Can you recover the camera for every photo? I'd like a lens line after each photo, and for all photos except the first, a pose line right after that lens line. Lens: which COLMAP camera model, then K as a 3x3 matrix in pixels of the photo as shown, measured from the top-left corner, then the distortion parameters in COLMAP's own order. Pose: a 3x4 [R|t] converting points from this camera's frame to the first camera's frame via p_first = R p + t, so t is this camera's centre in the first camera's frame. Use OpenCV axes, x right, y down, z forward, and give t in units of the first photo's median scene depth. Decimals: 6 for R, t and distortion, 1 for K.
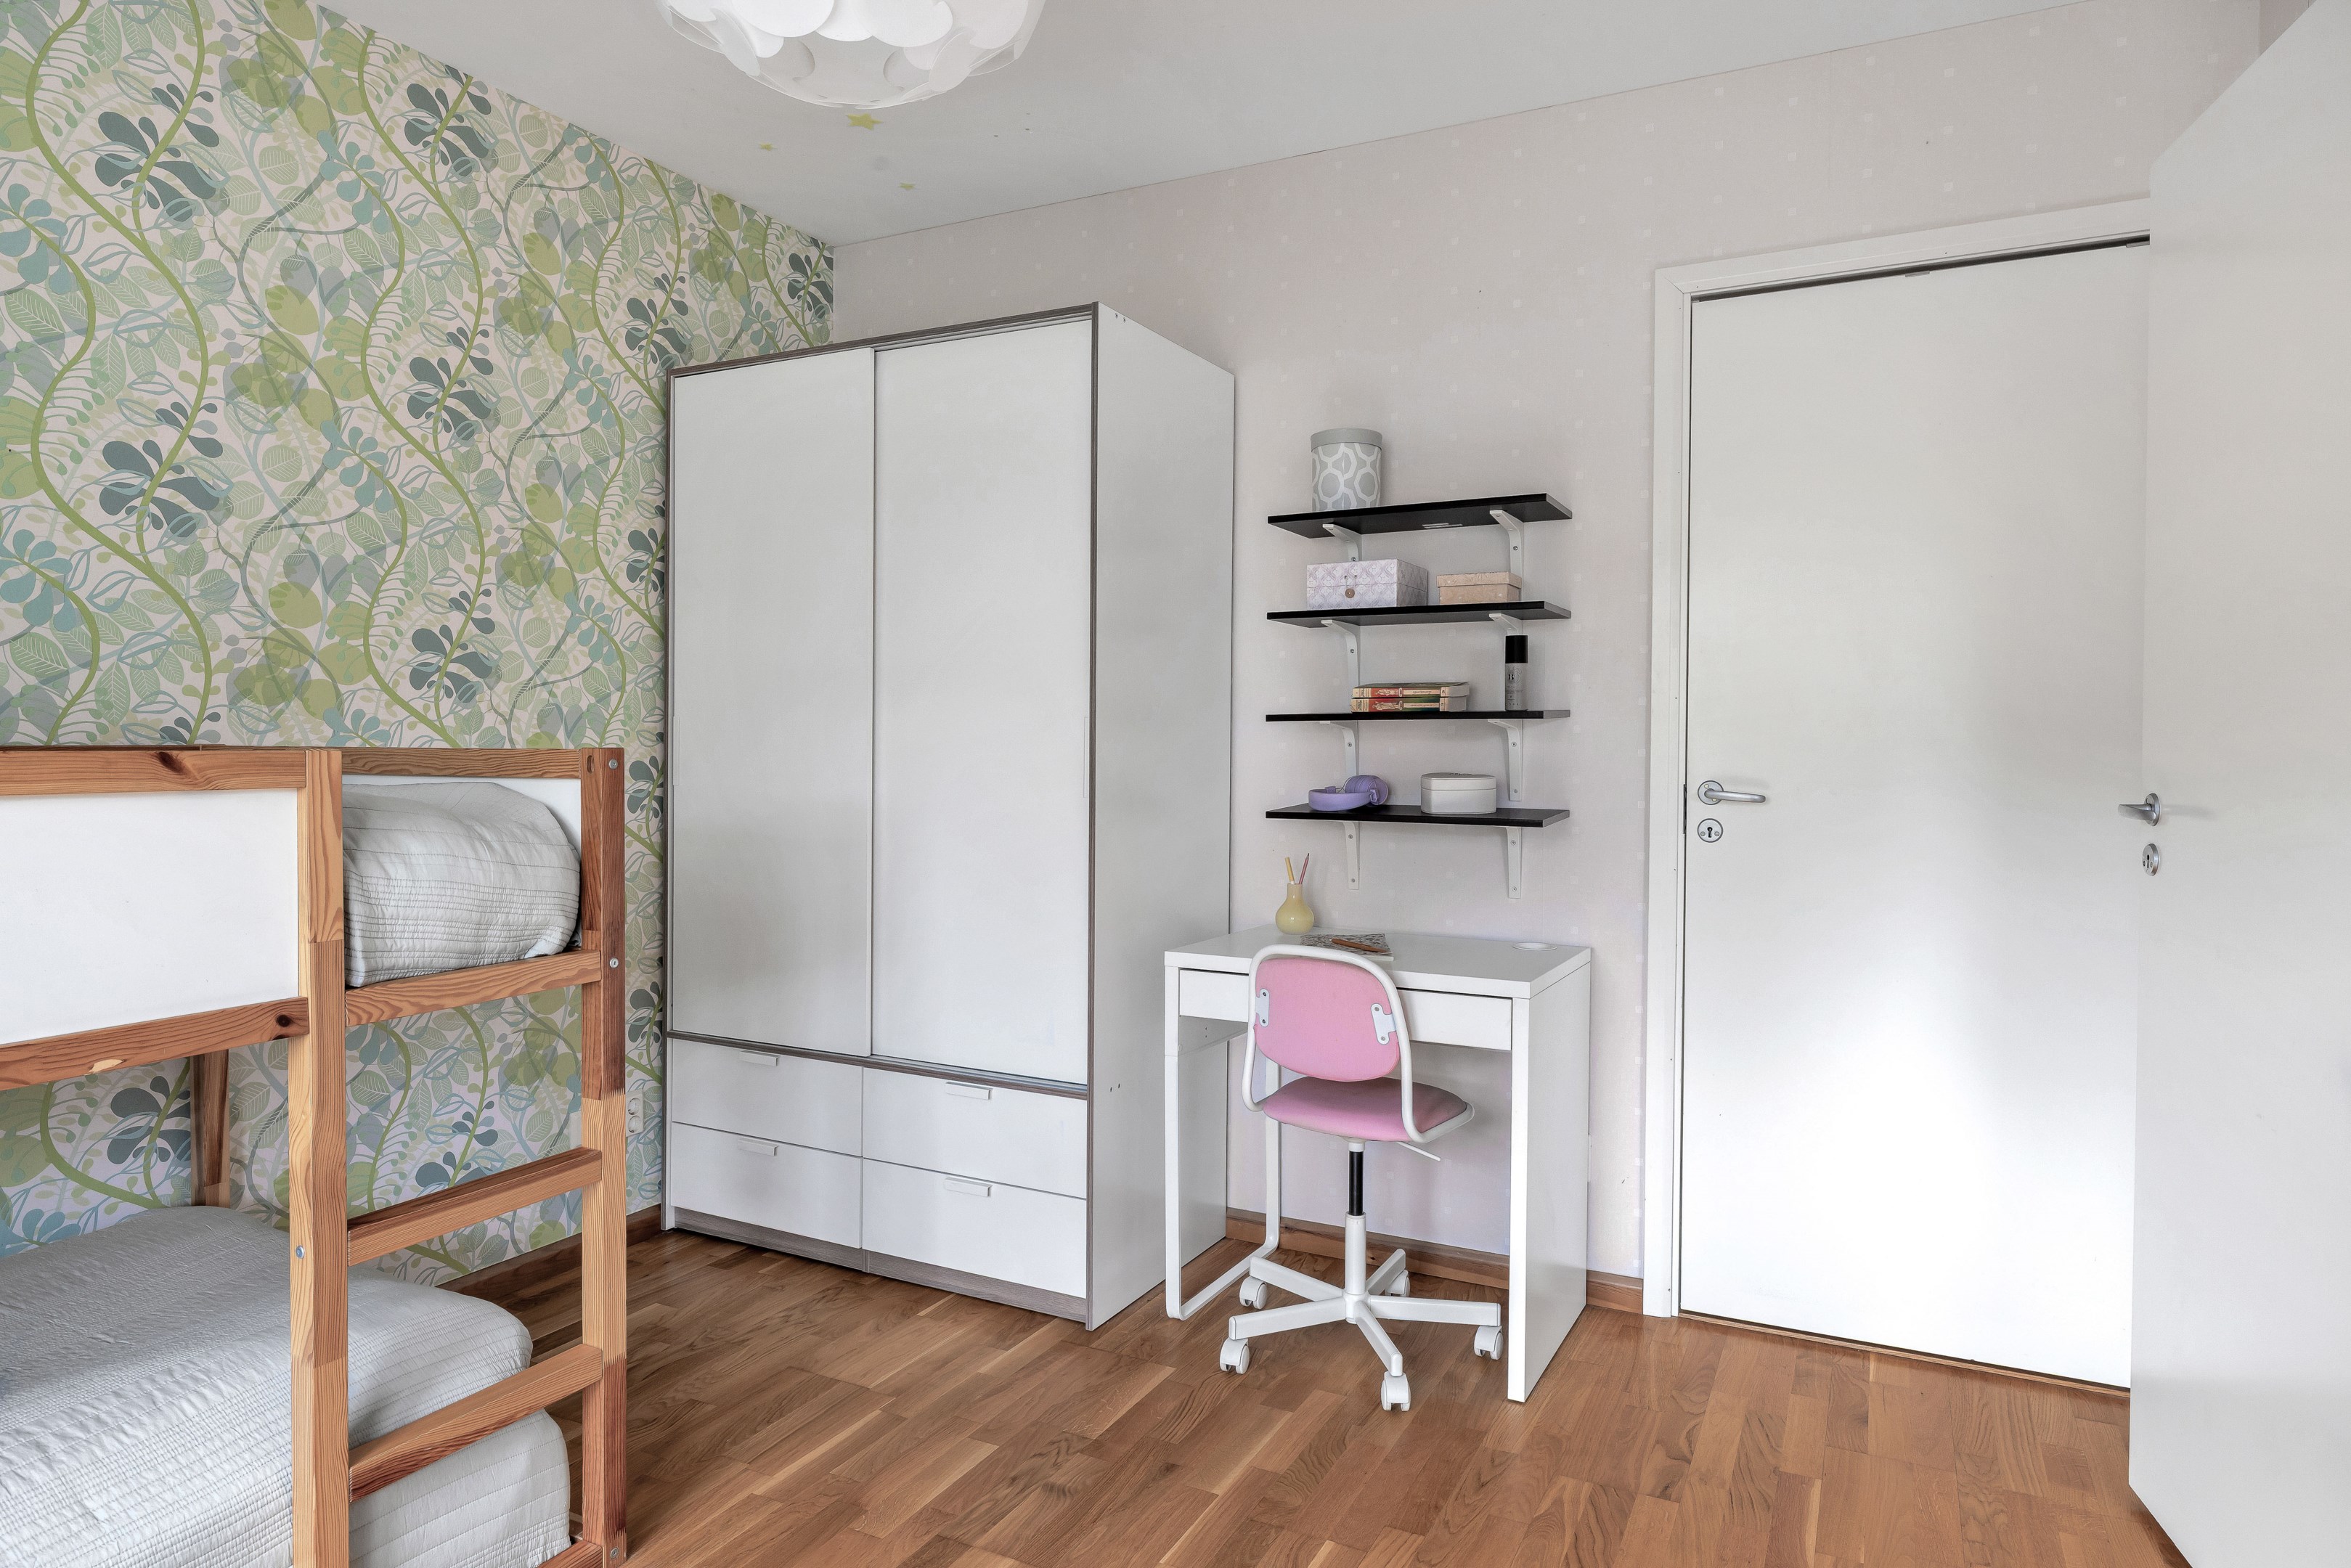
lens RADIAL K [[1376.9, 0, 1132.4], [0, 1376.9, 787.7], [0, 0, 1]] dist [-0.011480, 0.004856]
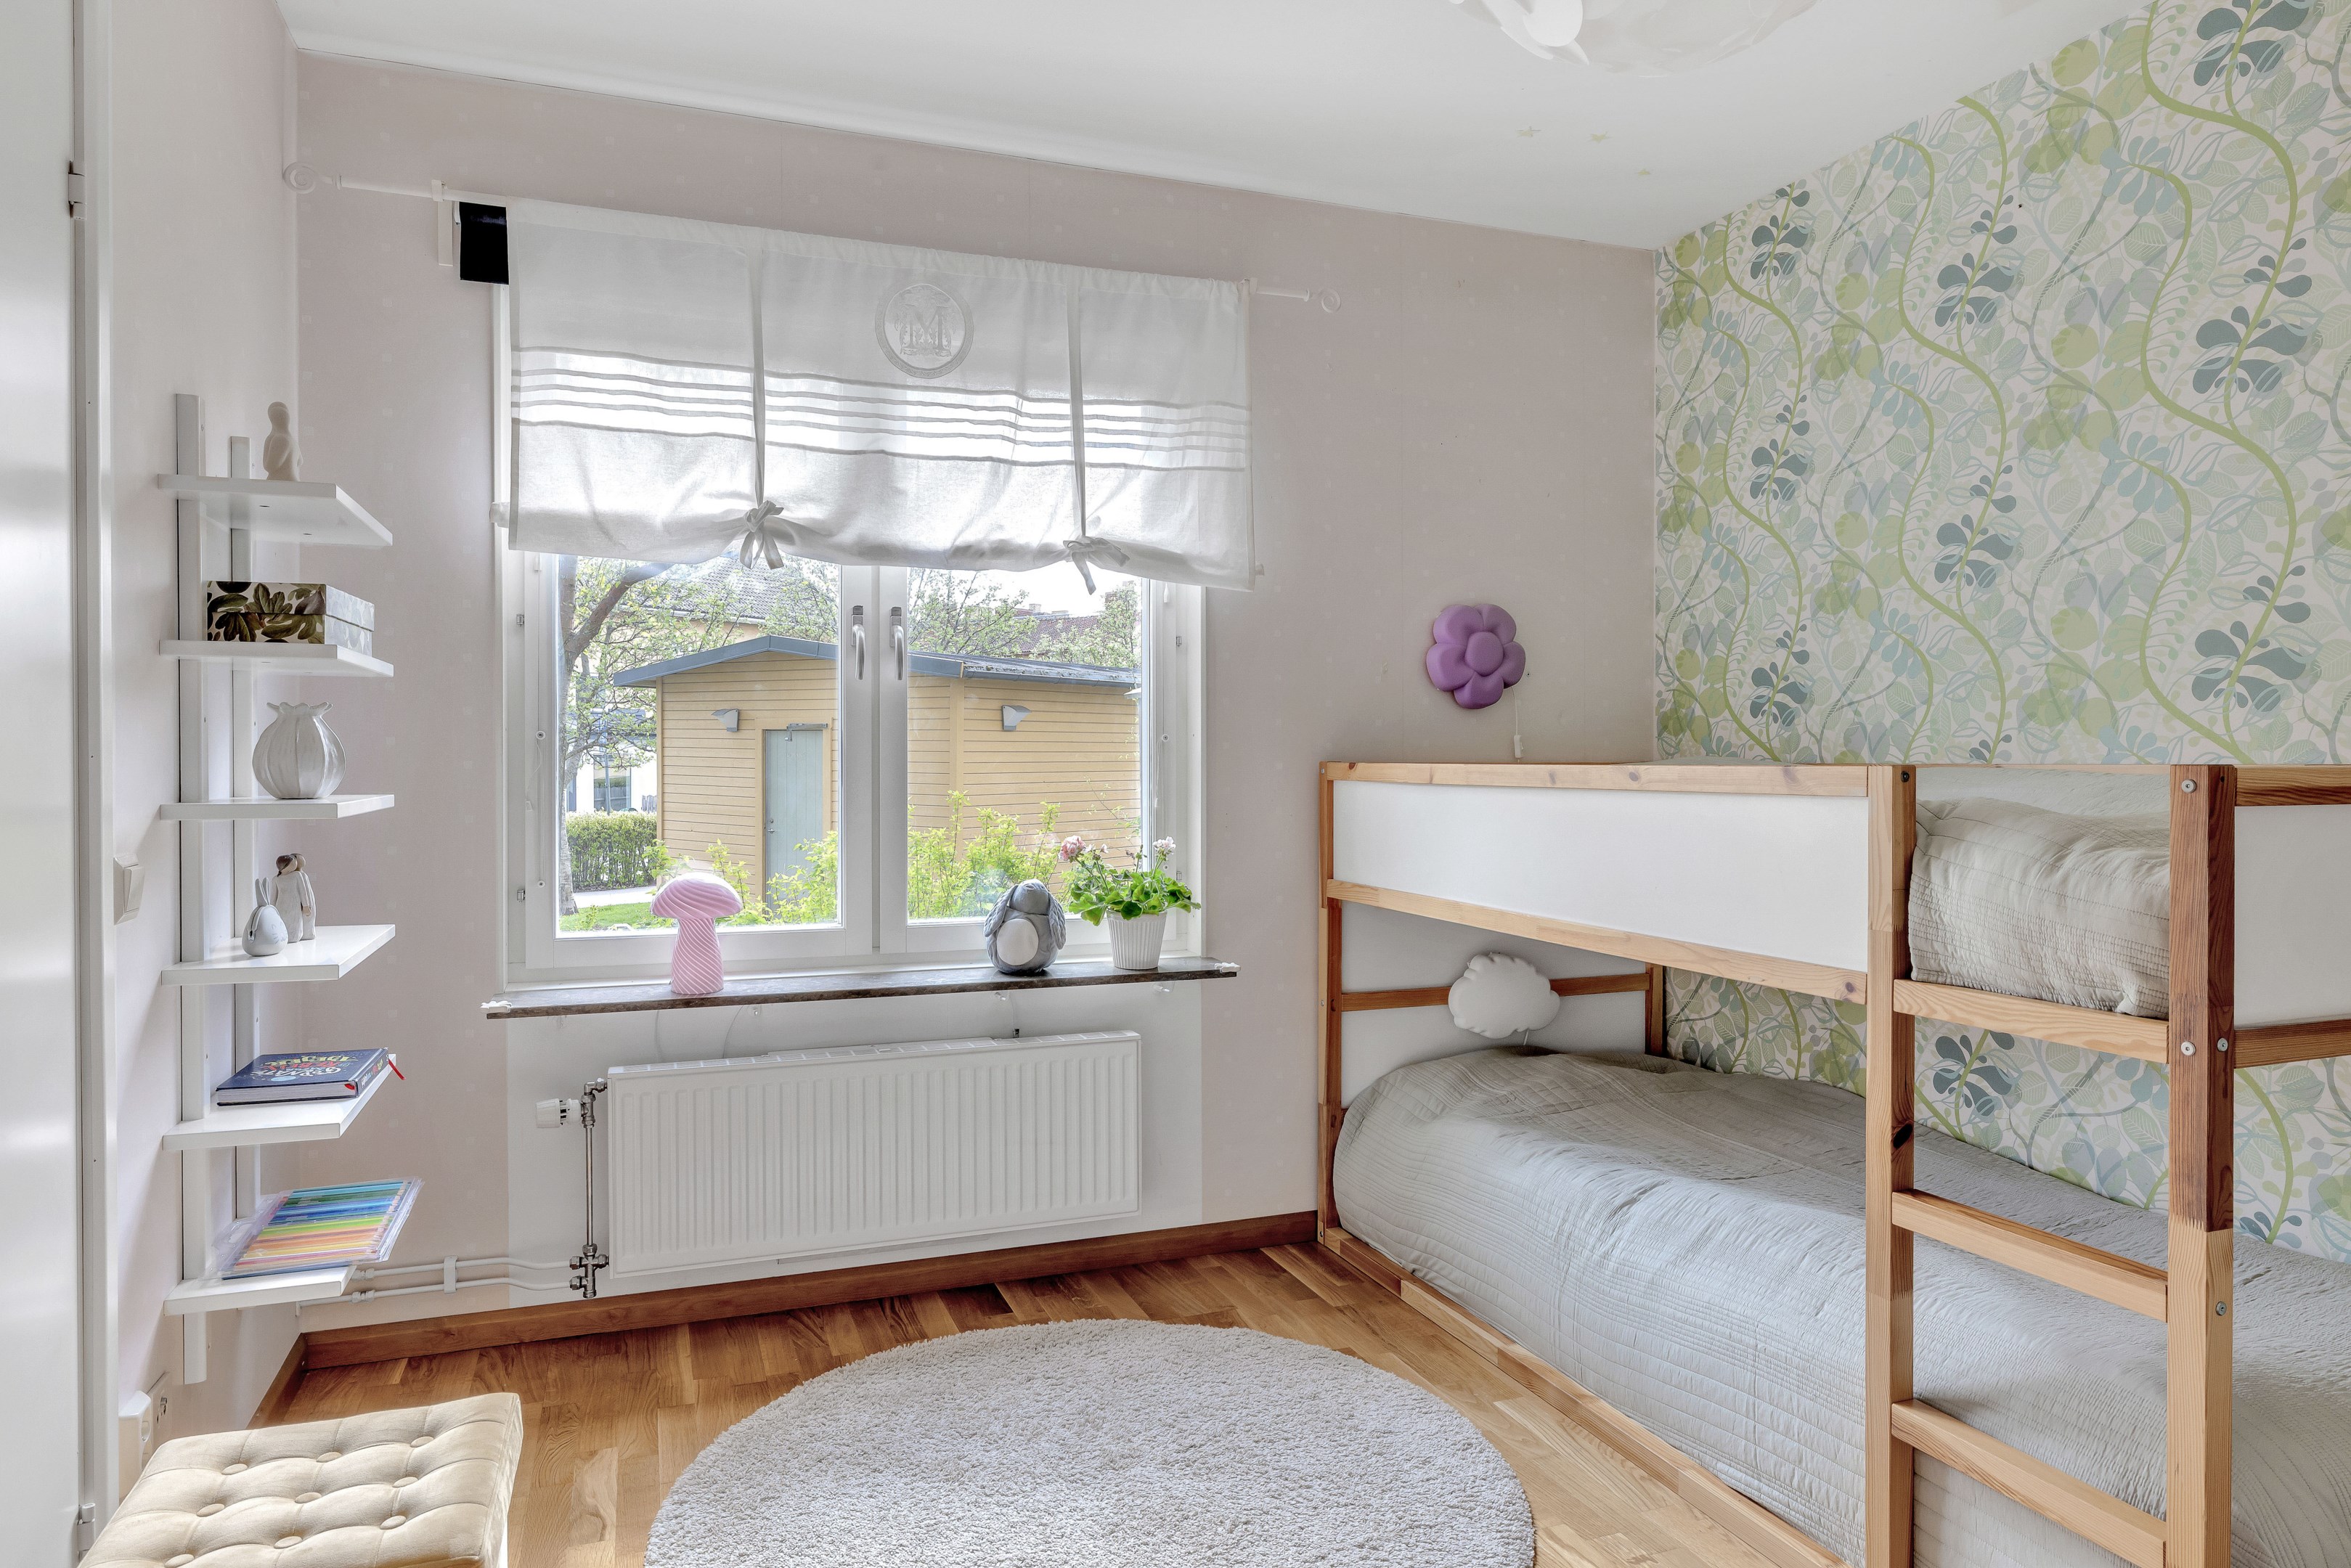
lens RADIAL K [[1411.9, 0, 1178.0], [0, 1411.9, 773.7], [0, 0, 1]] dist [-0.001063, -0.000342]
pose [[-0.639292, 0.004526, -0.768951, 0.622987], [-0.024677, 0.999347, 0.026398, -0.033620], [0.768568, 0.035851, -0.638763, 1.125019]]
